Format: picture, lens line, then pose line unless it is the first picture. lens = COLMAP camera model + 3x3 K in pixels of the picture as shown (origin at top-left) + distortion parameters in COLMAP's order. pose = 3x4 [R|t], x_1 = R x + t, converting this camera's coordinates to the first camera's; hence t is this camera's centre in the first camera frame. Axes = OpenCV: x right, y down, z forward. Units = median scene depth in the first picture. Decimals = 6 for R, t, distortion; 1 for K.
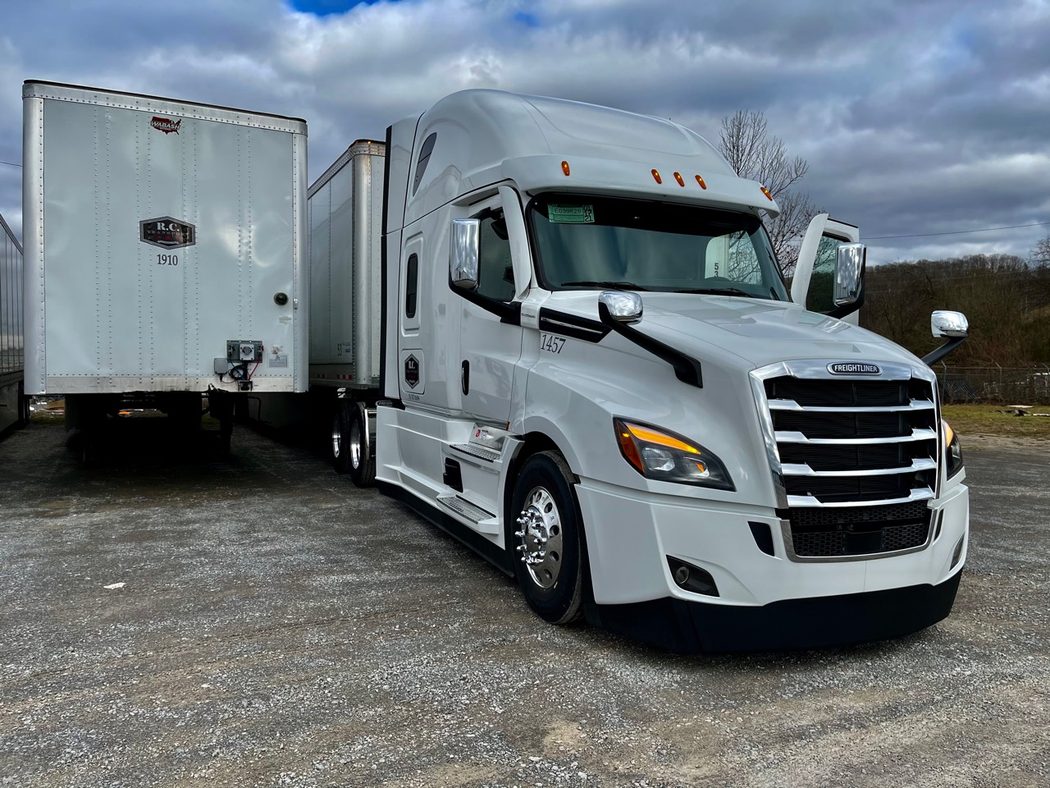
lens RADIAL K [[826.5, 0, 523.0], [0, 826.5, 401.4], [0, 0, 1]] dist [0.014442, -0.009617]
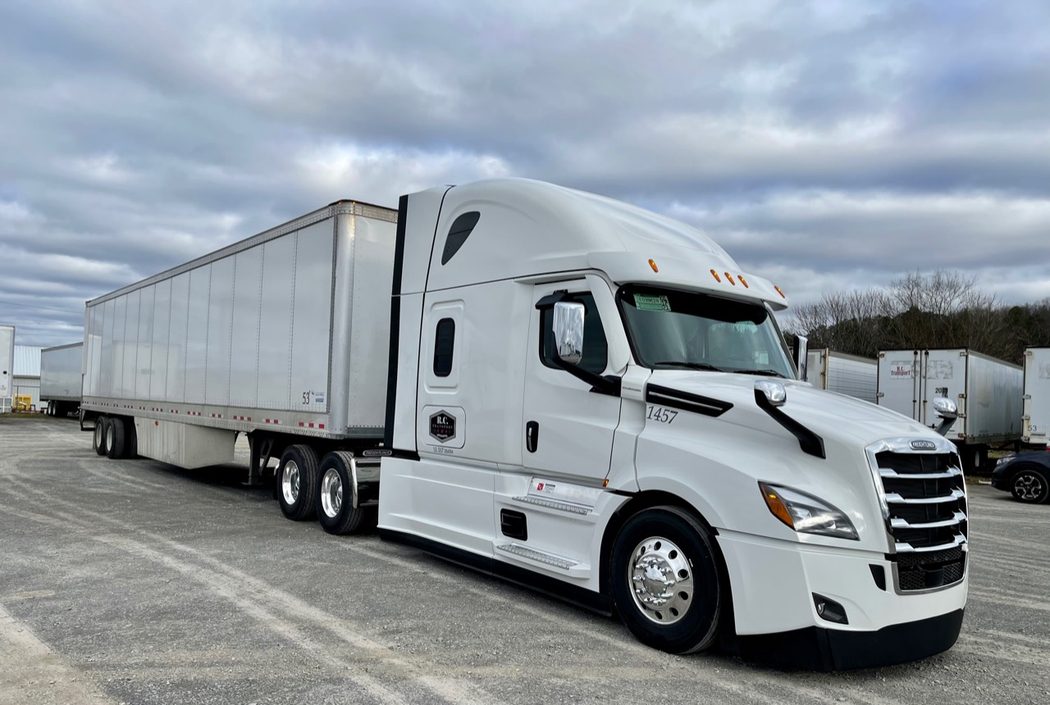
lens RADIAL K [[826.2, 0, 507.6], [0, 826.2, 388.0], [0, 0, 1]] dist [0.015092, -0.000651]
pose [[0.967942, 0.030926, 0.249263, -0.489504], [-0.016011, 0.997970, -0.061646, -0.032317], [-0.250663, 0.055678, 0.966472, -0.097928]]
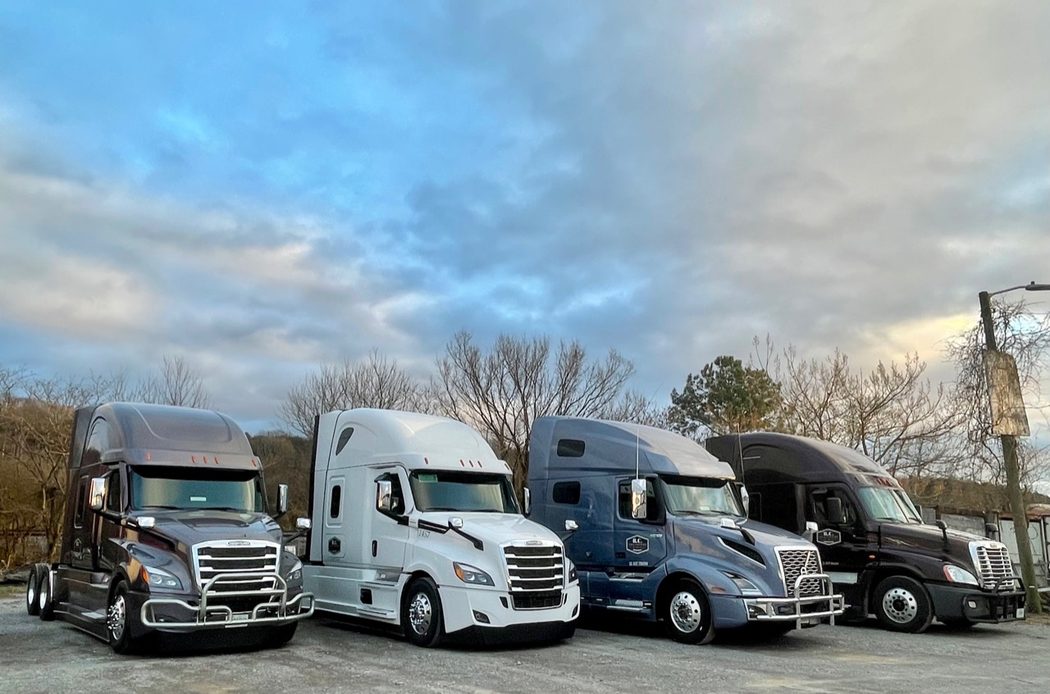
lens RADIAL K [[856.6, 0, 527.2], [0, 856.6, 356.0], [0, 0, 1]] dist [-0.000683, -0.004631]
pose [[0.960128, 0.042758, 0.276272, -0.418269], [0.025910, 0.970371, -0.240226, 0.039705], [-0.278358, 0.237806, 0.930573, -1.690539]]
